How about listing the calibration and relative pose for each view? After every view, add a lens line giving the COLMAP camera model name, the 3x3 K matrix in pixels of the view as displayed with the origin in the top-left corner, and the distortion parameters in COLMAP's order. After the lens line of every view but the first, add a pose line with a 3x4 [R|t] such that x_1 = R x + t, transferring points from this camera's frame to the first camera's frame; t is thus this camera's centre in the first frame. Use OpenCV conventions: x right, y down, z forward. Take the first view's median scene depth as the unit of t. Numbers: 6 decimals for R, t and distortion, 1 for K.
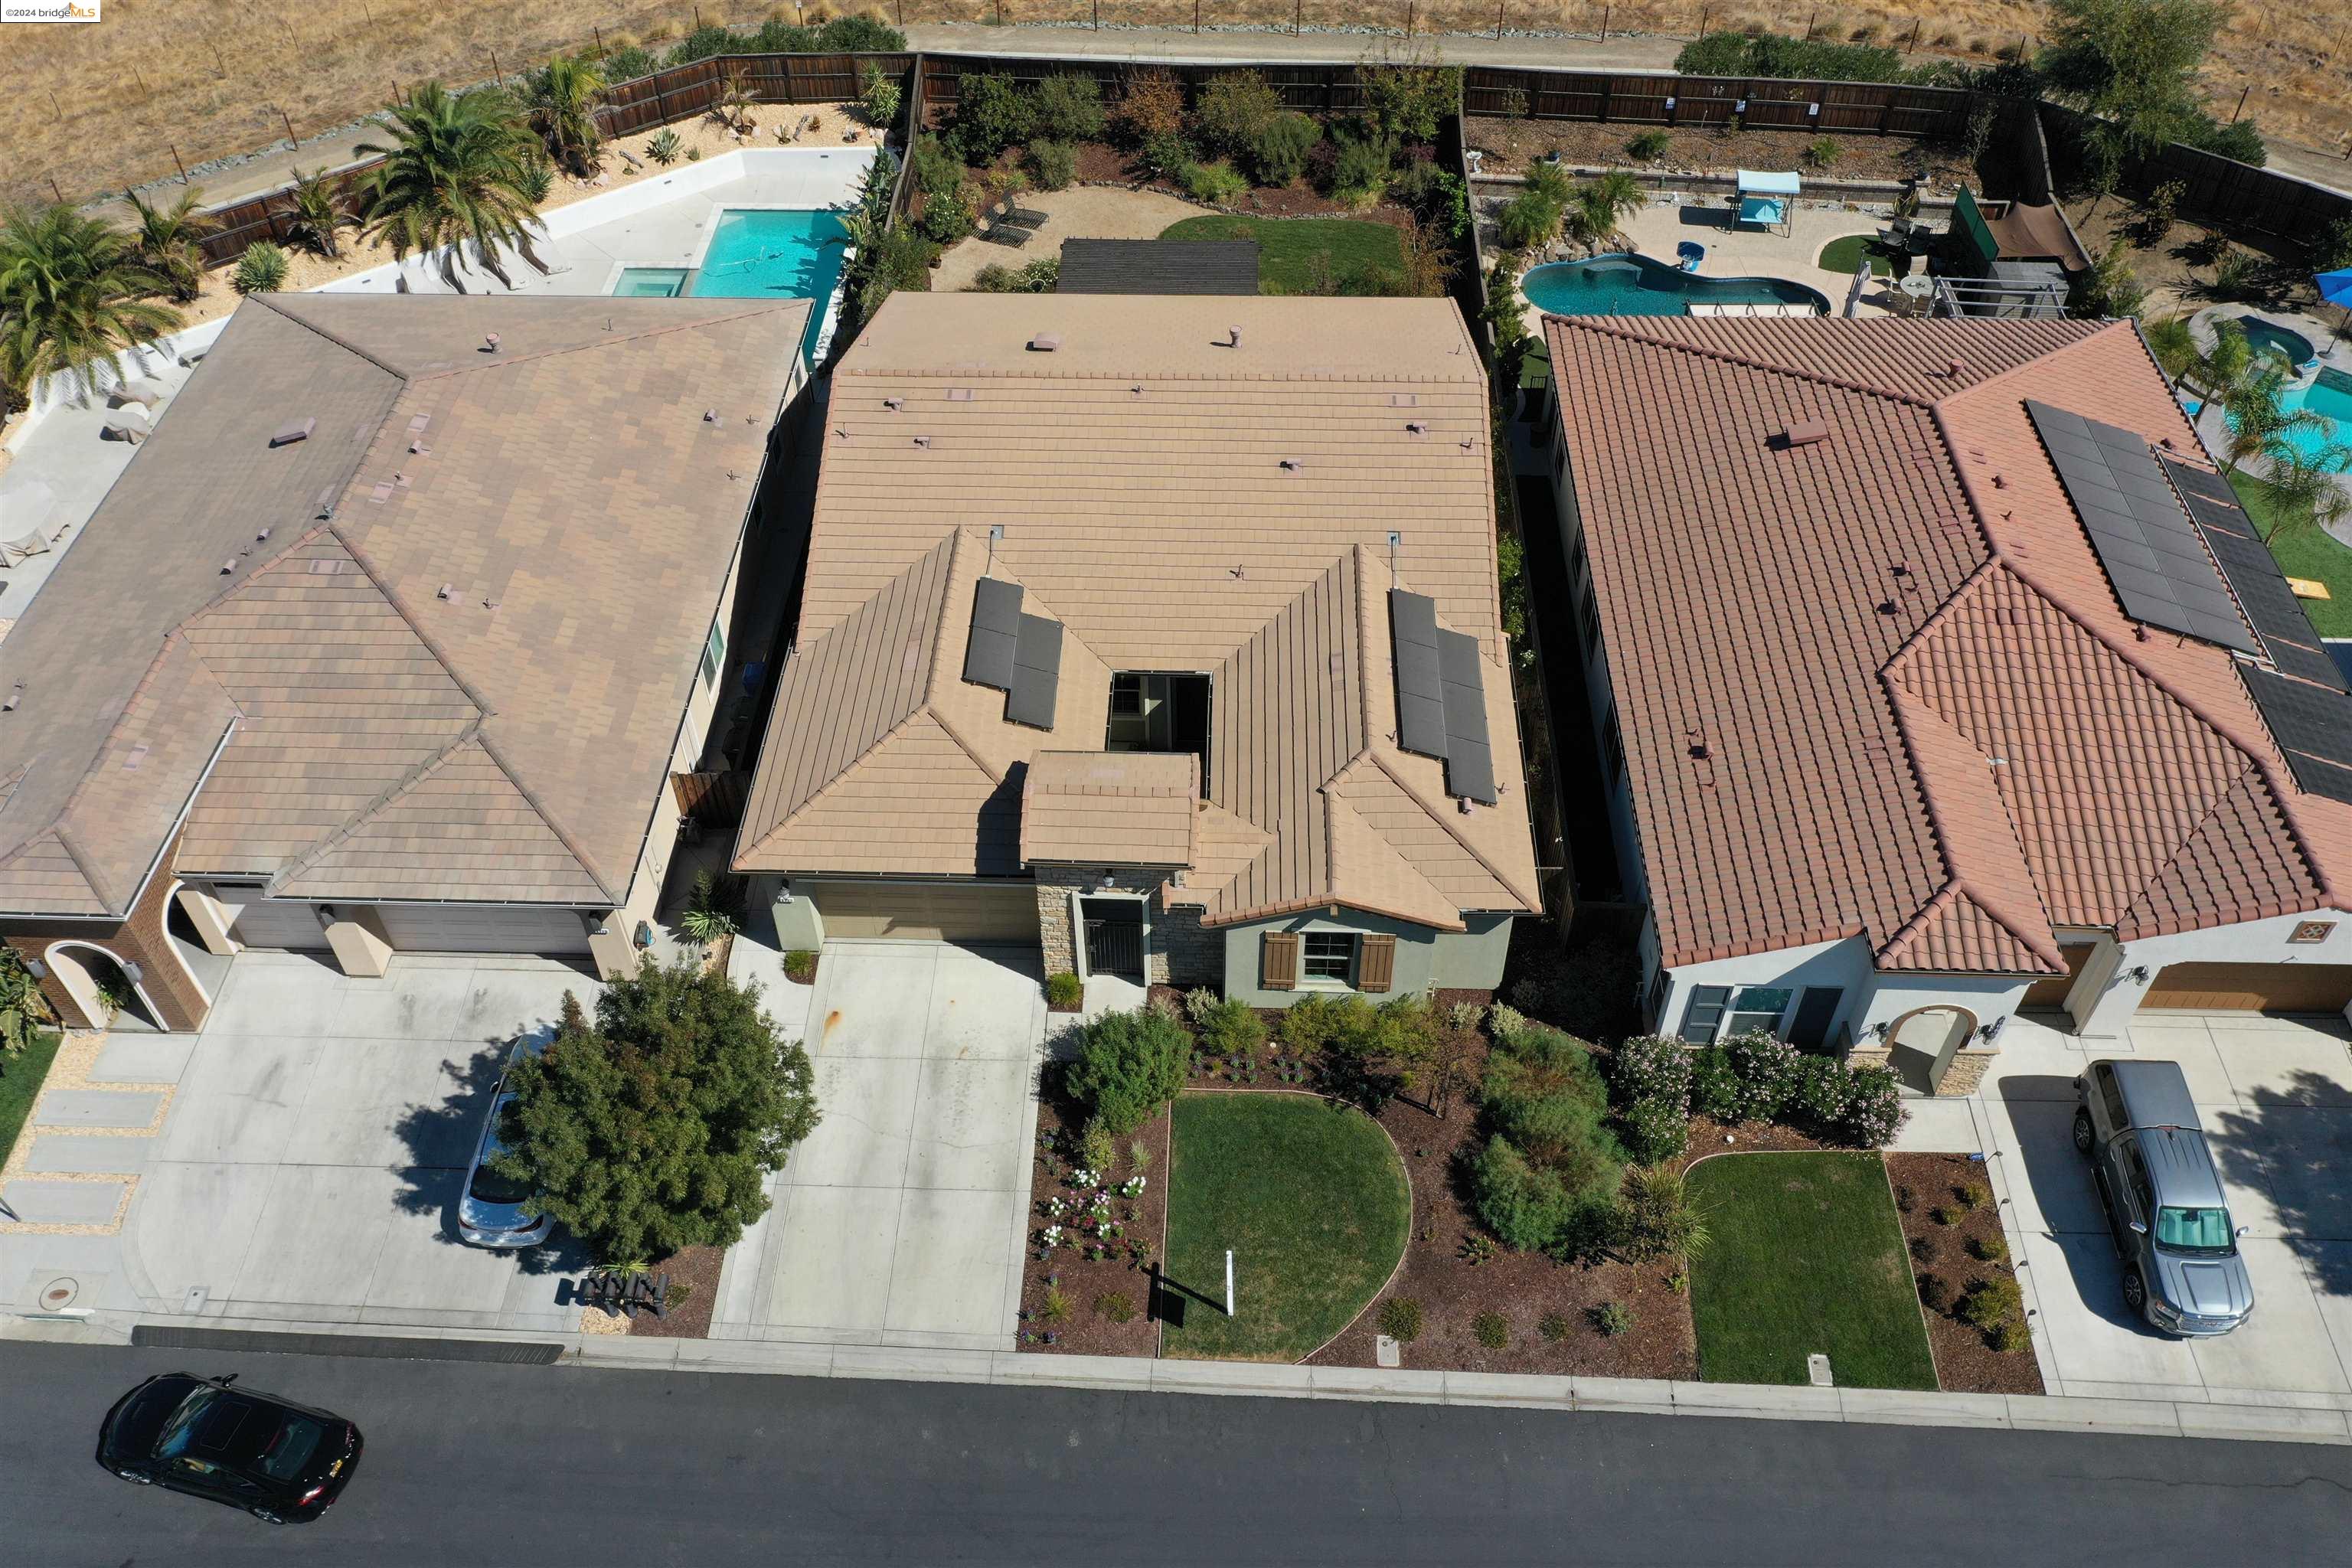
lens RADIAL K [[1855.8, 0, 1176.0], [0, 1855.8, 784.0], [0, 0, 1]] dist [0.003077, -0.004746]
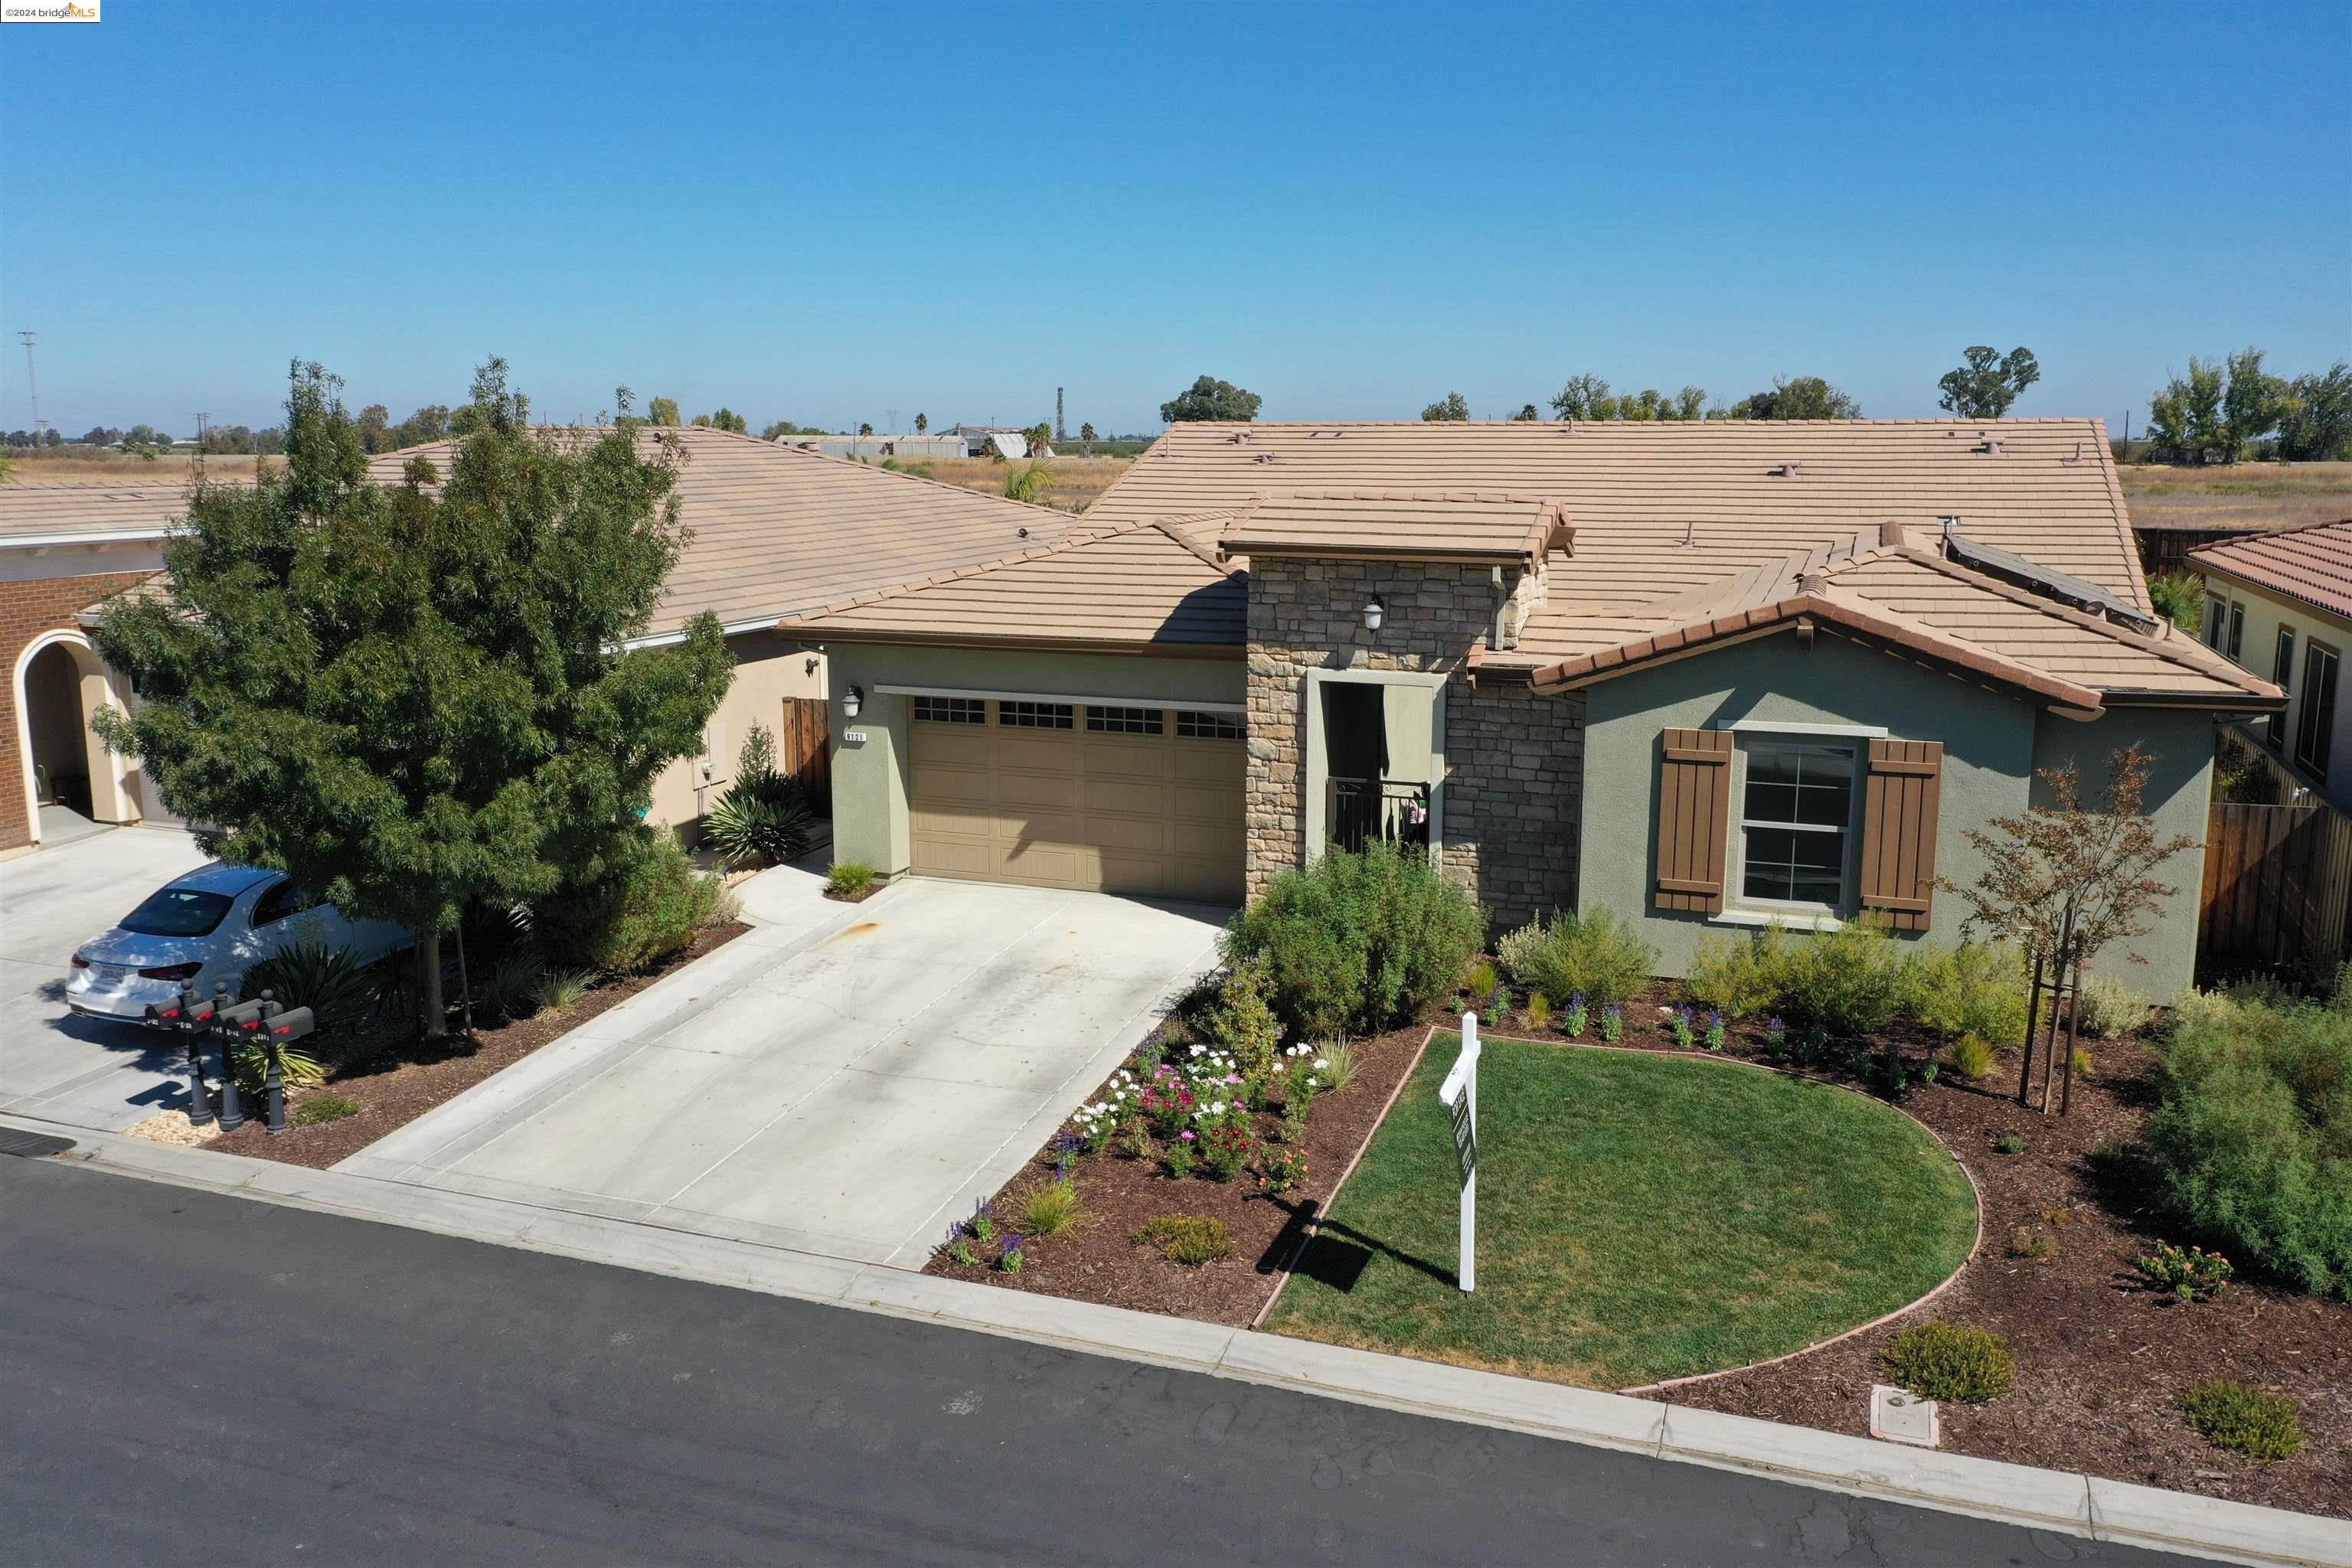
lens RADIAL K [[1855.8, 0, 1176.0], [0, 1855.8, 784.0], [0, 0, 1]] dist [0.003077, -0.004746]
pose [[0.949861, 0.065621, -0.305709, 0.046428], [-0.230125, 0.808630, -0.541442, 0.237197], [0.211675, 0.584646, 0.783187, 0.352596]]
